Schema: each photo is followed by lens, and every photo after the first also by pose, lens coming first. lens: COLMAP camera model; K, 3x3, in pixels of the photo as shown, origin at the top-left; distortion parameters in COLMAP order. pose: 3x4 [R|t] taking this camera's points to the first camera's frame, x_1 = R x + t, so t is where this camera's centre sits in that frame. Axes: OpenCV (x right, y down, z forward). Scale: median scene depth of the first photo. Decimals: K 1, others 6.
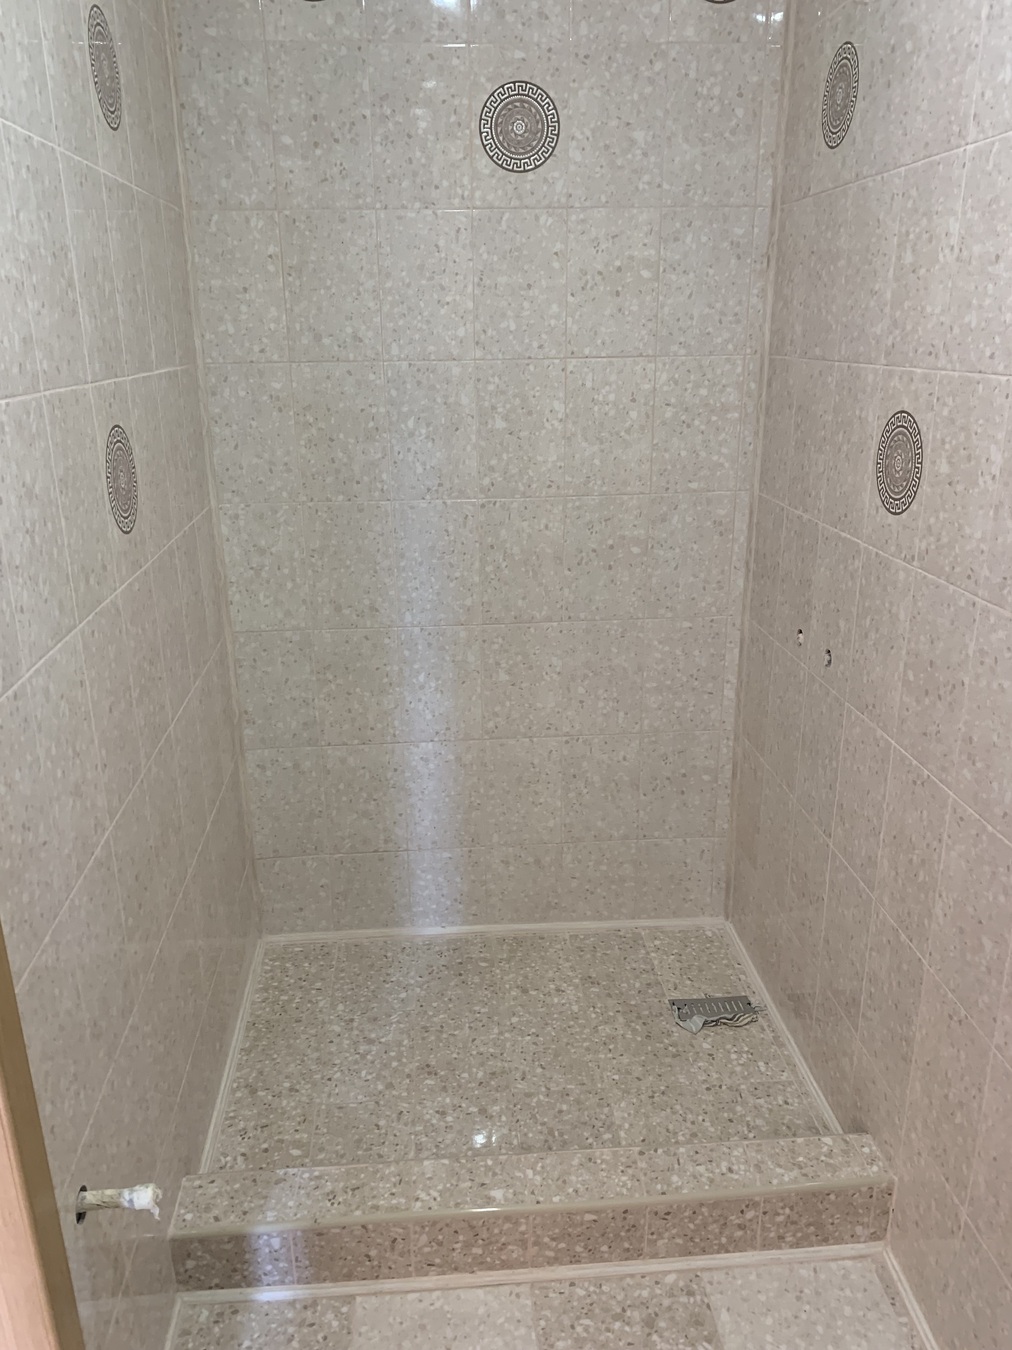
lens RADIAL K [[969.2, 0, 762.3], [0, 969.2, 671.5], [0, 0, 1]] dist [0.069031, -0.097131]
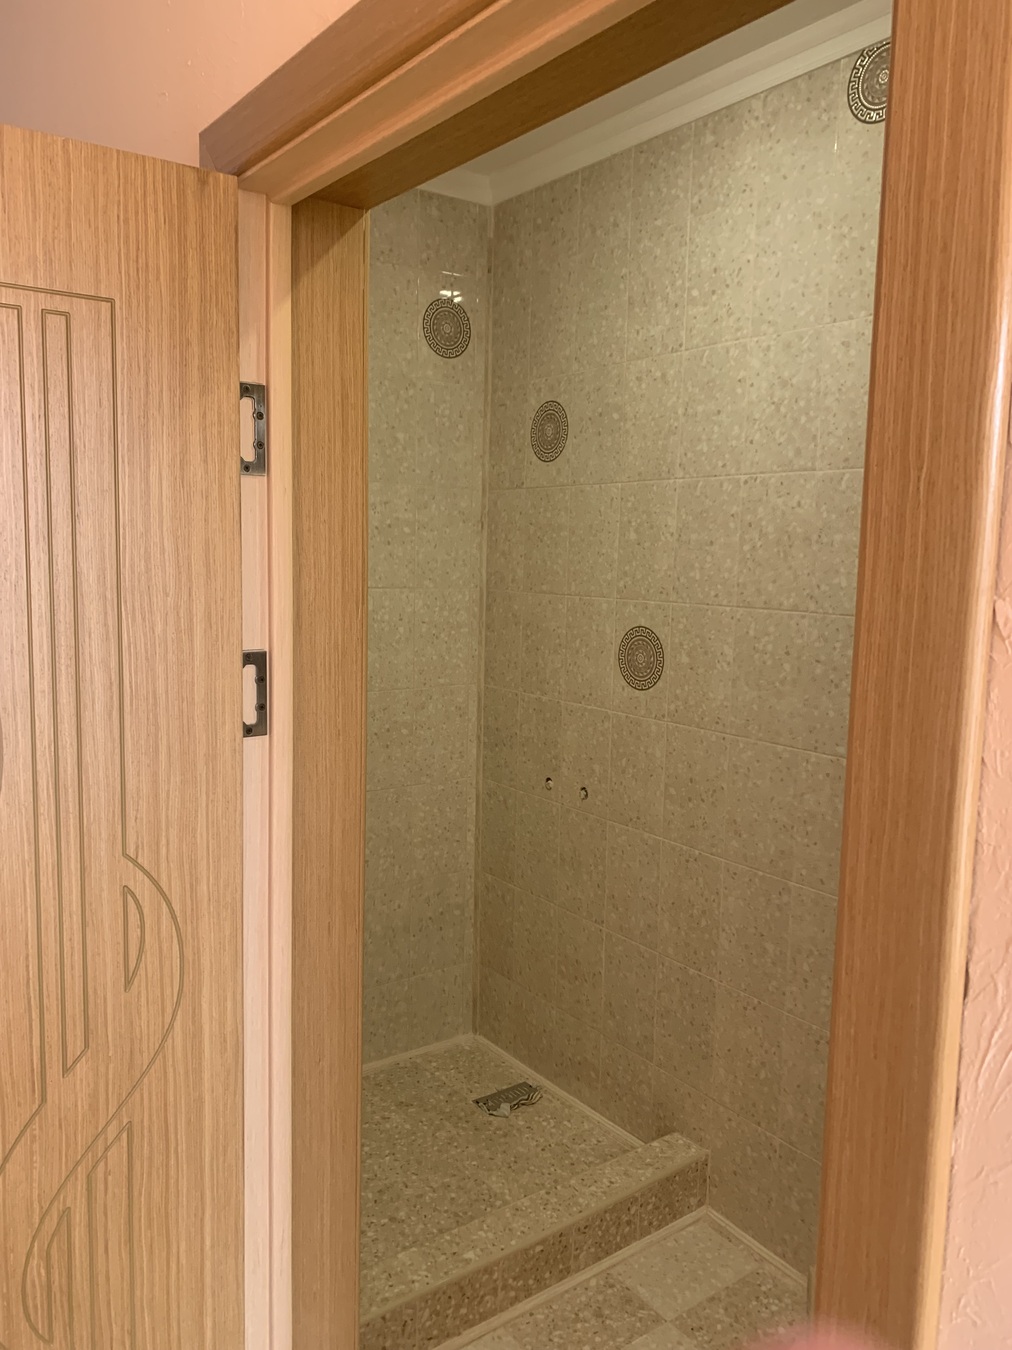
lens RADIAL K [[1060.6, 0, 506.0], [0, 1060.6, 675.0], [0, 0, 1]] dist [0.120760, -0.199011]
pose [[0.834015, -0.029562, 0.550949, -0.893640], [0.146086, 0.974758, -0.168839, 0.063752], [-0.532051, 0.221300, 0.817281, -0.253820]]
